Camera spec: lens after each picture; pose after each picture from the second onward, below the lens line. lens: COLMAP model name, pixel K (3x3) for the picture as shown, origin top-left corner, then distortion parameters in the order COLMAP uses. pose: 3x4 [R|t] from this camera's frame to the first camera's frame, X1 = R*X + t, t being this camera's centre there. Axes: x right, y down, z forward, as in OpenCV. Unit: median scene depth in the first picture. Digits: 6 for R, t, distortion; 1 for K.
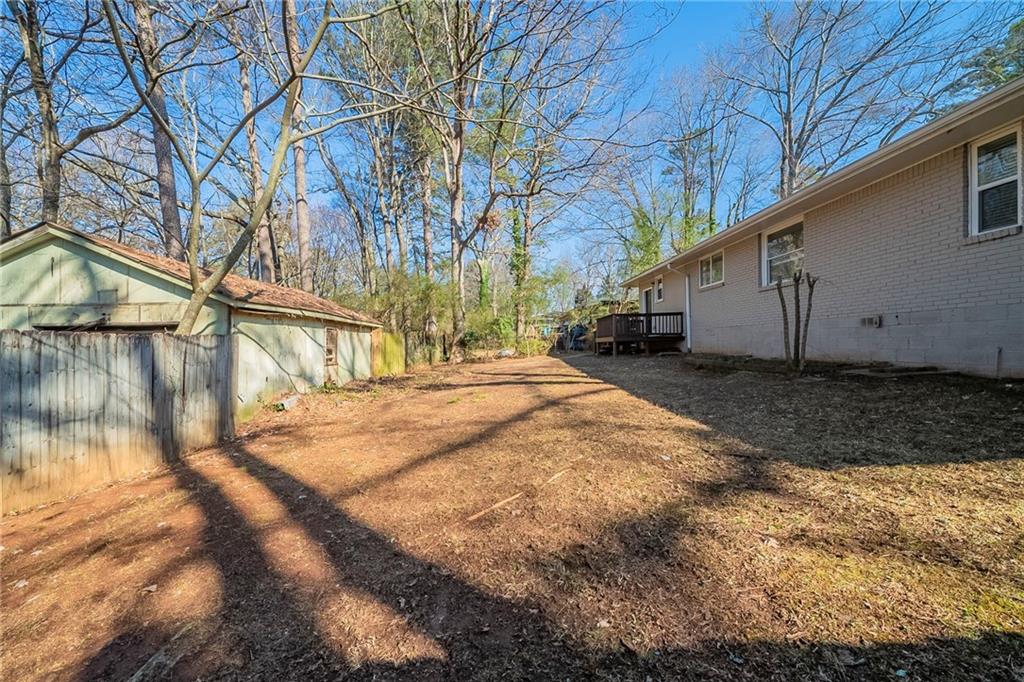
lens RADIAL K [[351.2, 0, 500.2], [0, 351.2, 337.1], [0, 0, 1]] dist [-0.006264, -0.000057]
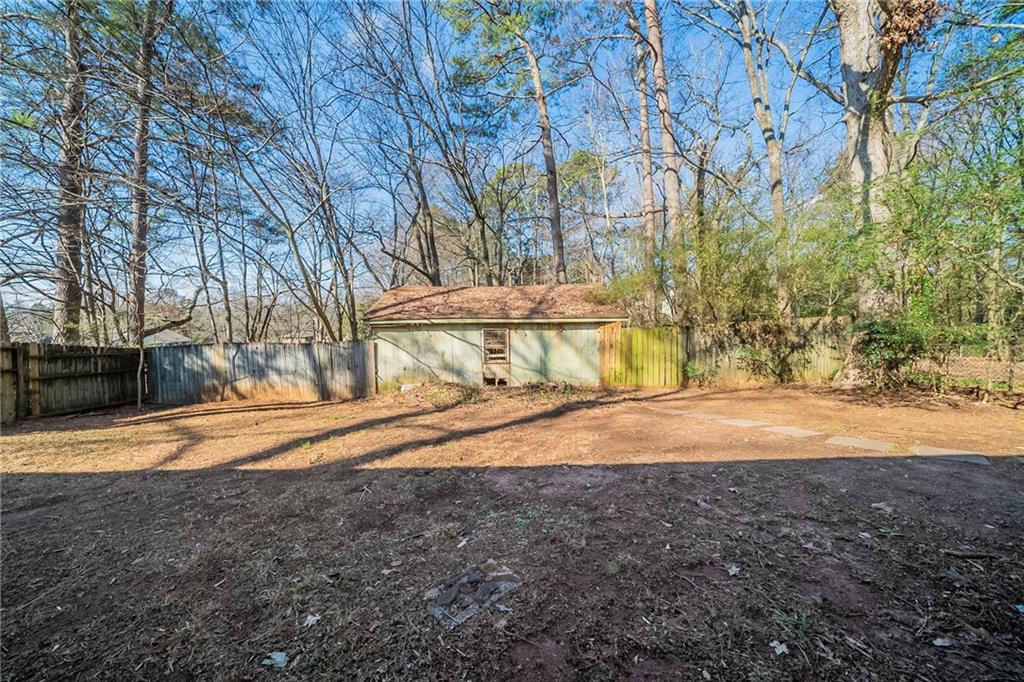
lens RADIAL K [[351.2, 0, 500.2], [0, 351.2, 337.1], [0, 0, 1]] dist [-0.006264, -0.000057]
pose [[0.008398, 0.052085, -0.998607, 0.832077], [0.033772, 0.998058, 0.052340, -0.076497], [0.999394, -0.034165, 0.006622, 1.393594]]
